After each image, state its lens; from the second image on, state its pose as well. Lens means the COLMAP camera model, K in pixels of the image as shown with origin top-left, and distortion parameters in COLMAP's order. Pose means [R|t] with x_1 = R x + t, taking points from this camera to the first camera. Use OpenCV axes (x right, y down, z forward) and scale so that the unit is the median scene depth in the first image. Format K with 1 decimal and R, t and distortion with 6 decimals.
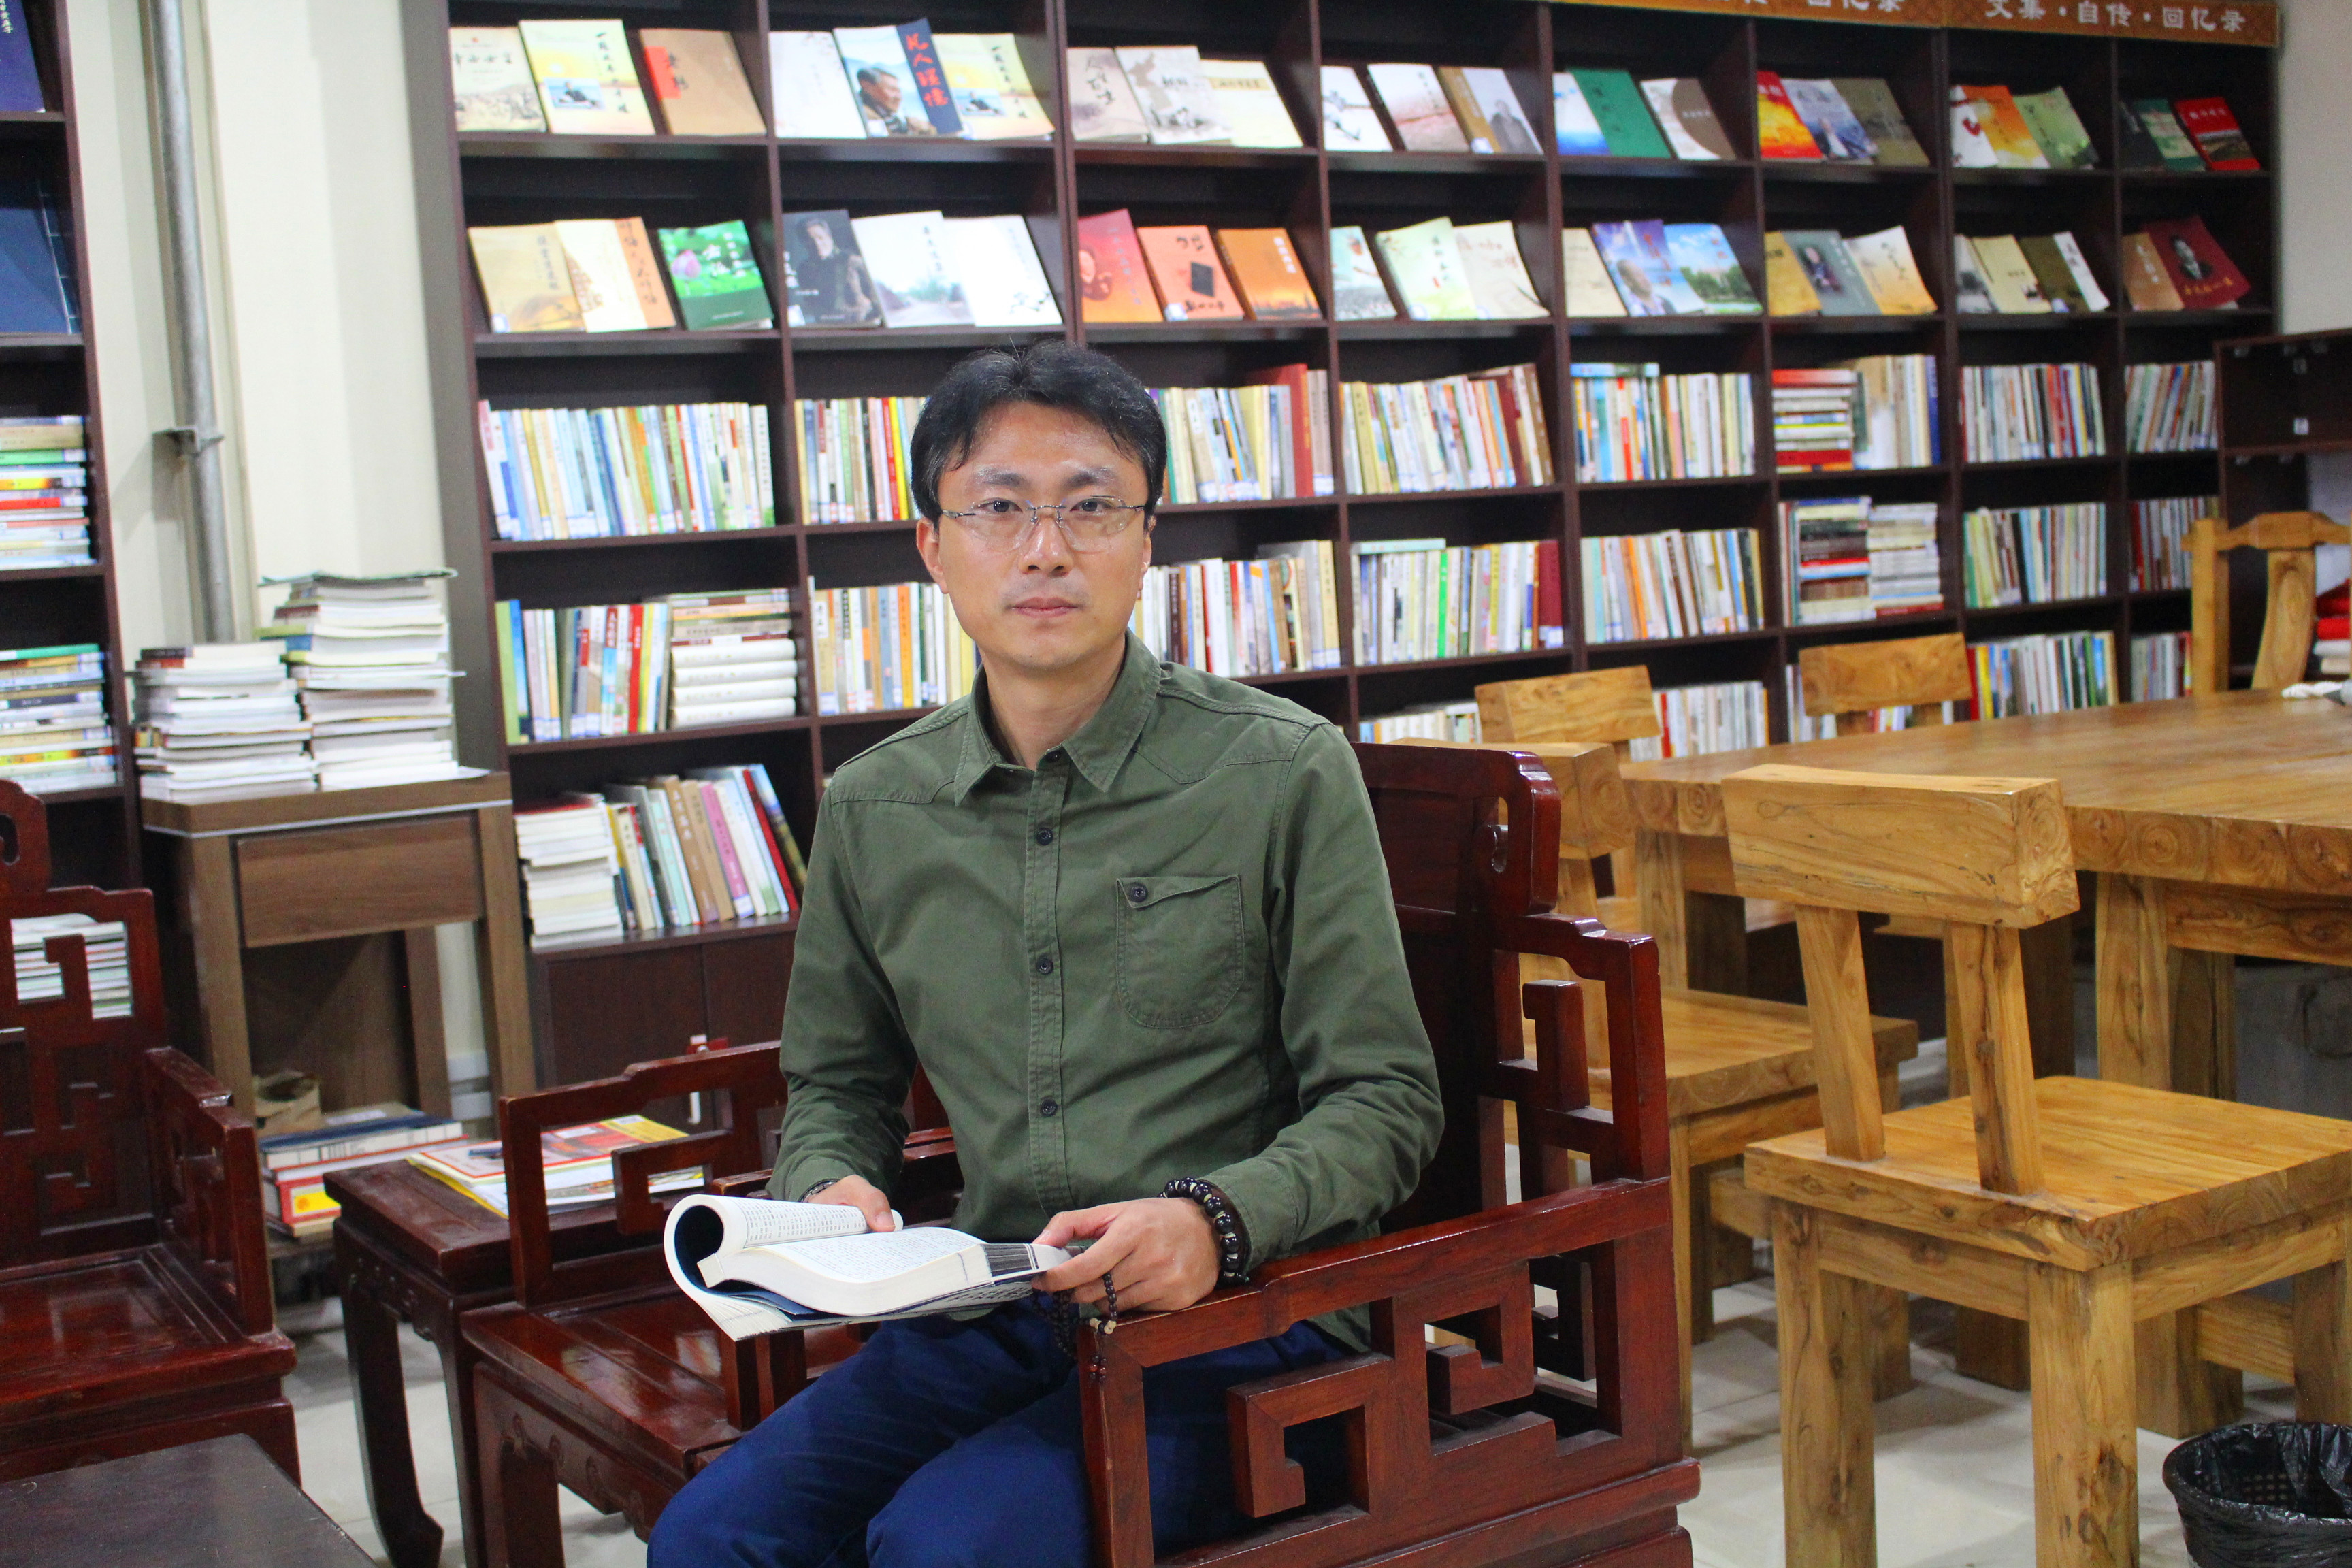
lens RADIAL K [[2818.8, 0, 1179.0], [0, 2818.8, 785.1], [0, 0, 1]] dist [-0.076272, 0.000000]
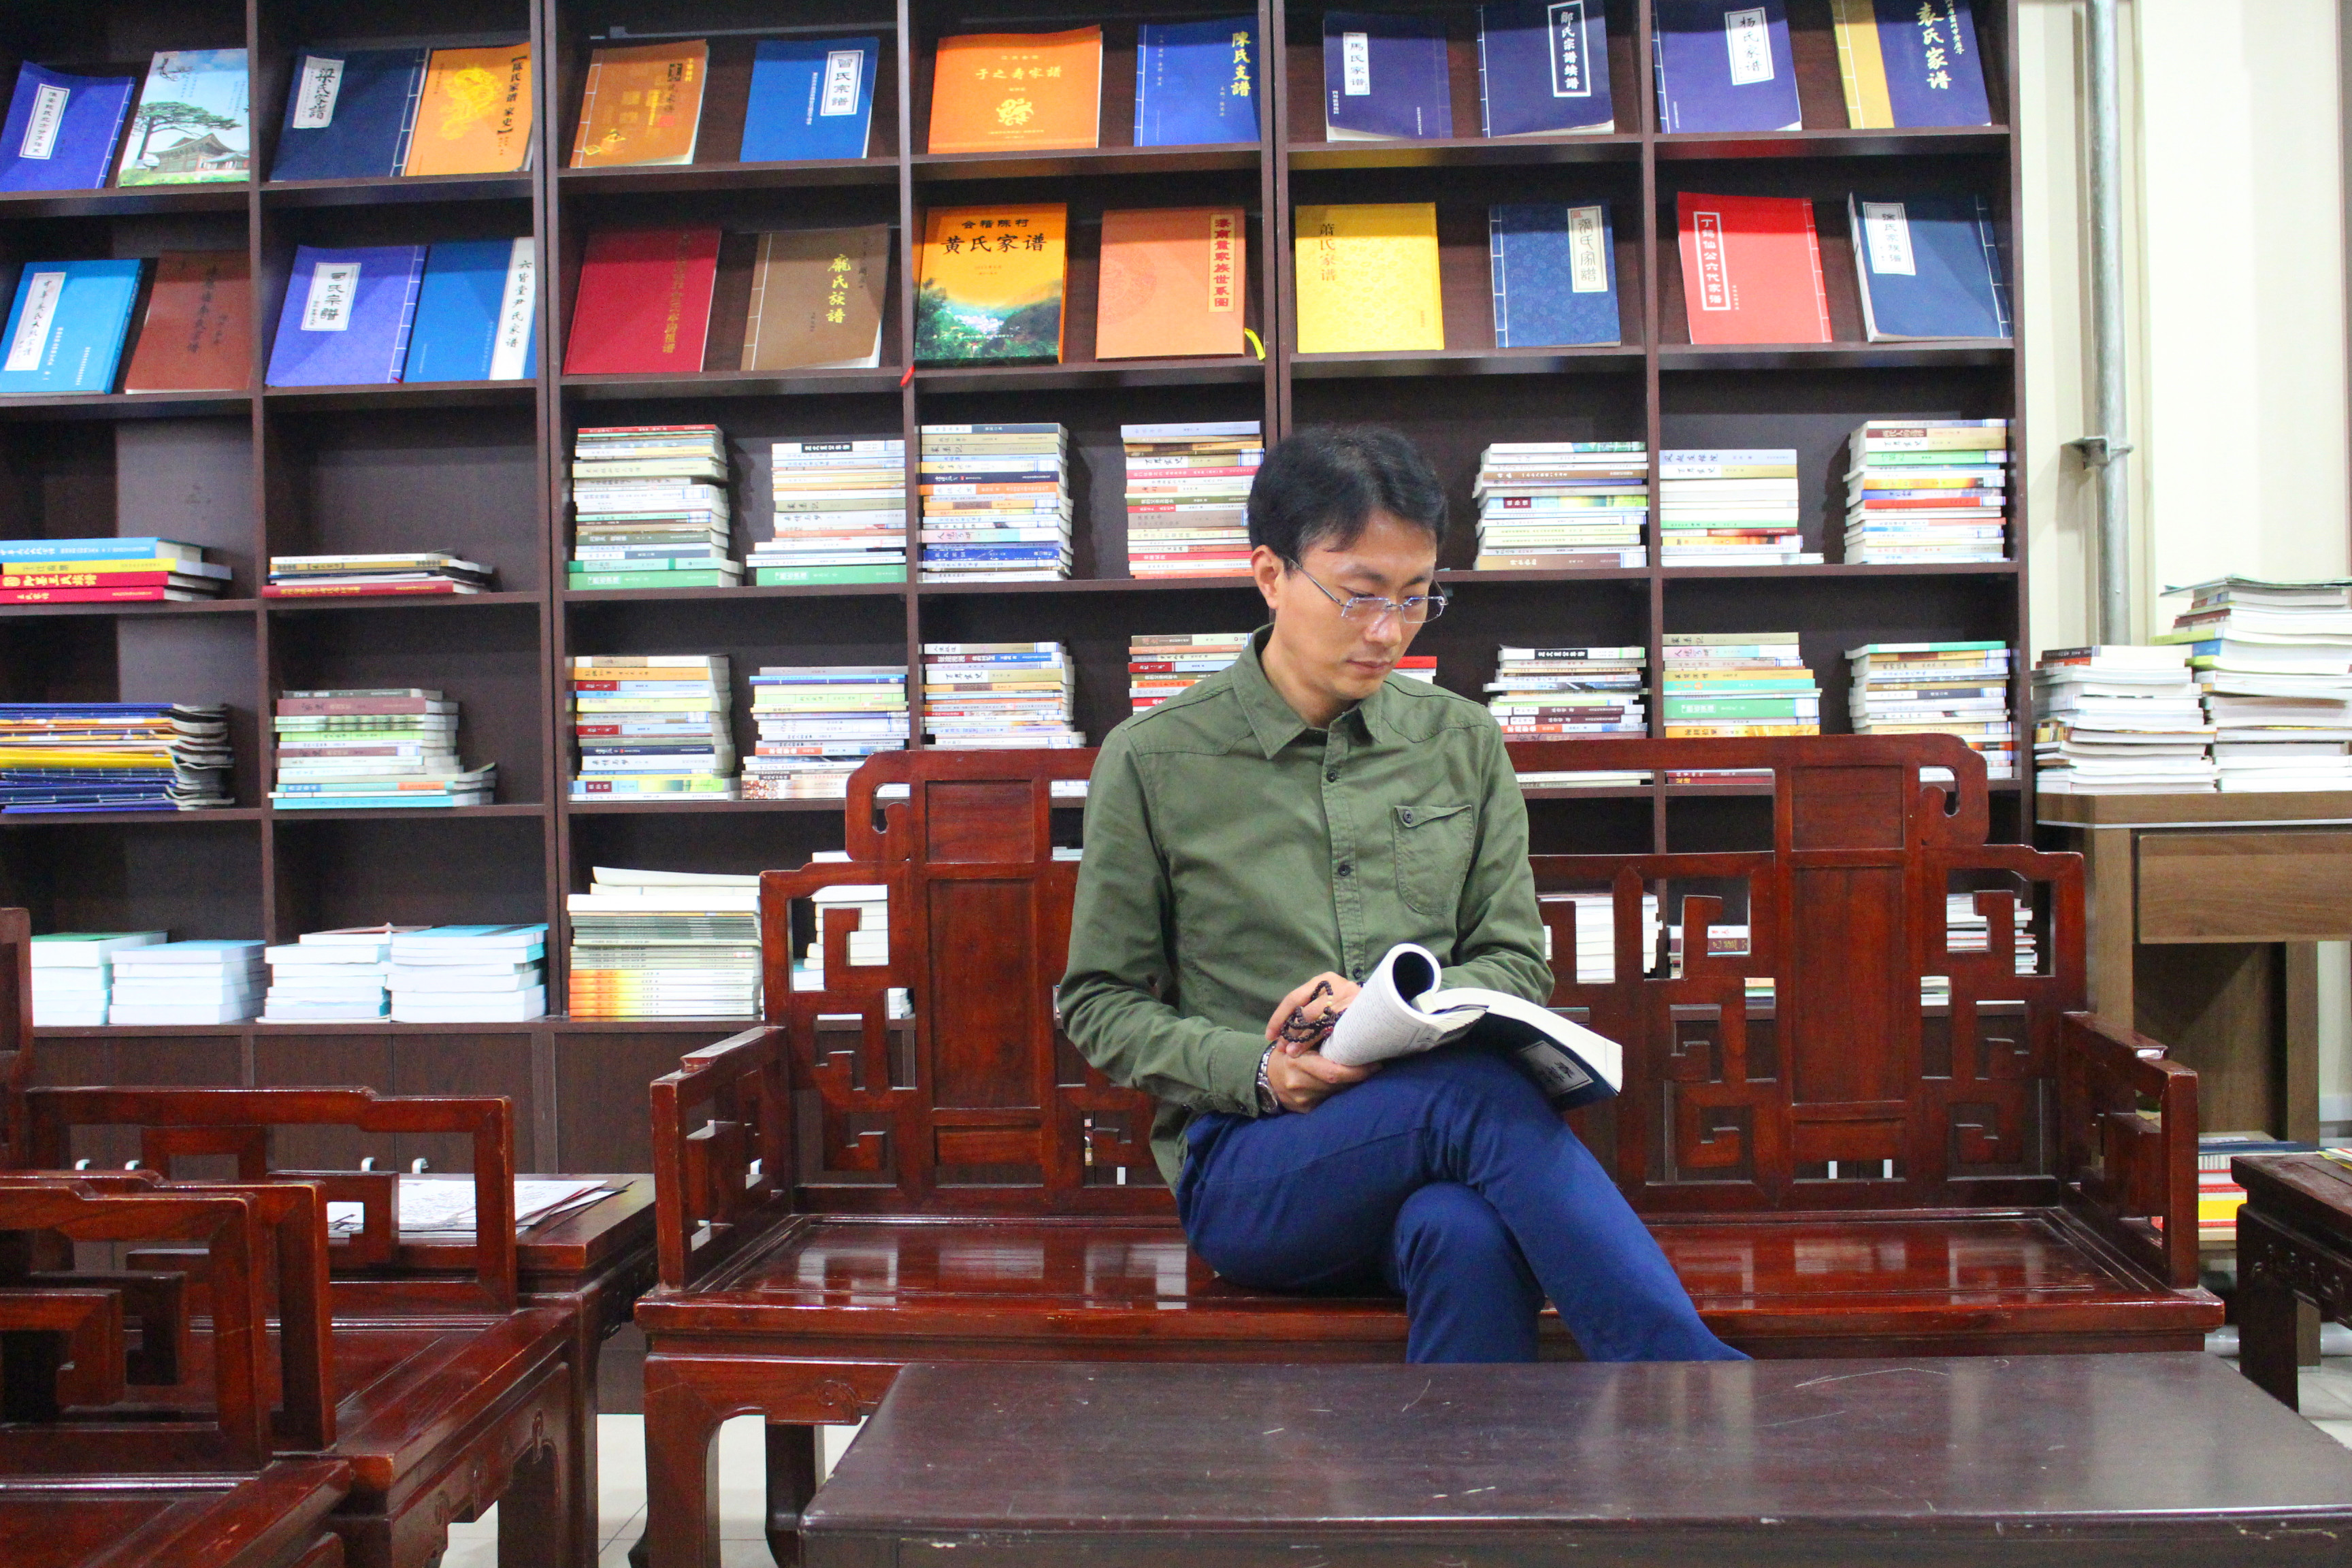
lens RADIAL K [[2818.8, 0, 1177.0], [0, 2818.8, 793.8], [0, 0, 1]] dist [-0.076272, 0.000000]
pose [[0.820748, 0.057833, -0.568355, -0.040018], [-0.082193, 0.996466, -0.017297, 0.037631], [0.565346, 0.060911, 0.822602, -0.009715]]
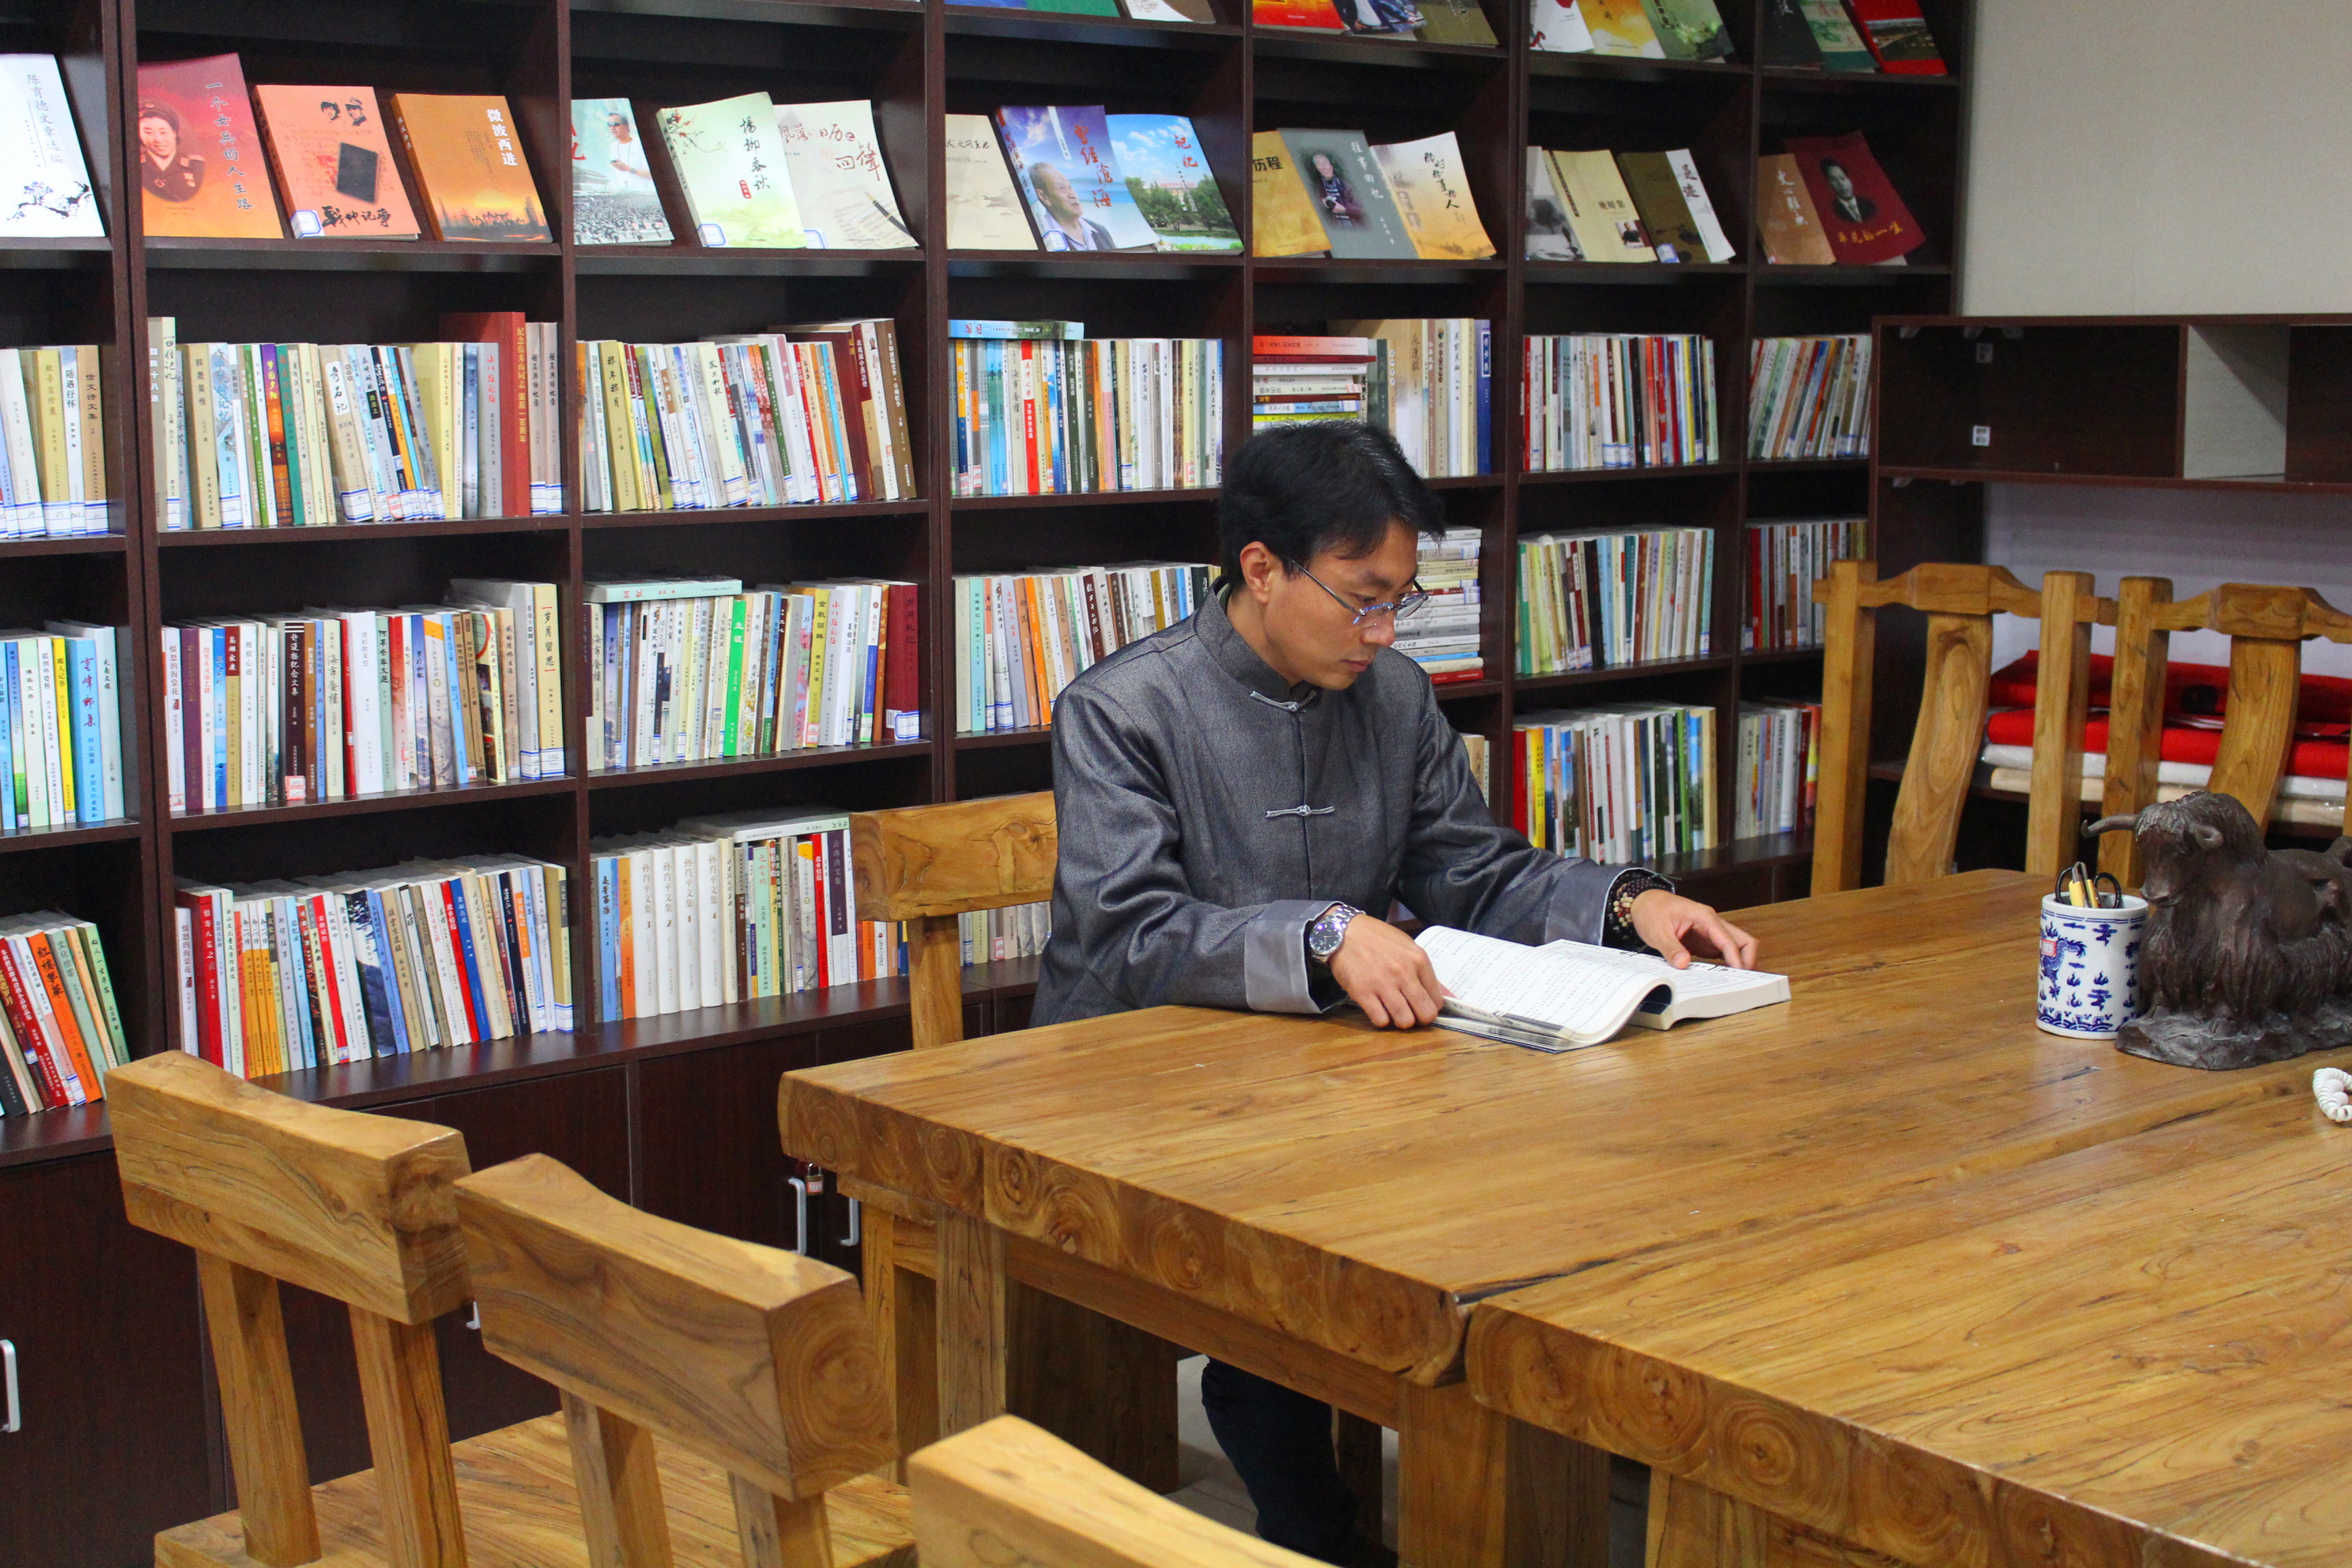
lens RADIAL K [[3238.2, 0, 1174.7], [0, 3238.2, 793.1], [0, 0, 1]] dist [-0.053344, 0.000000]
pose [[0.986478, 0.038326, 0.159349, 0.079502], [-0.046439, 0.997791, 0.047506, -0.082451], [-0.157176, -0.054264, 0.986079, 0.242895]]
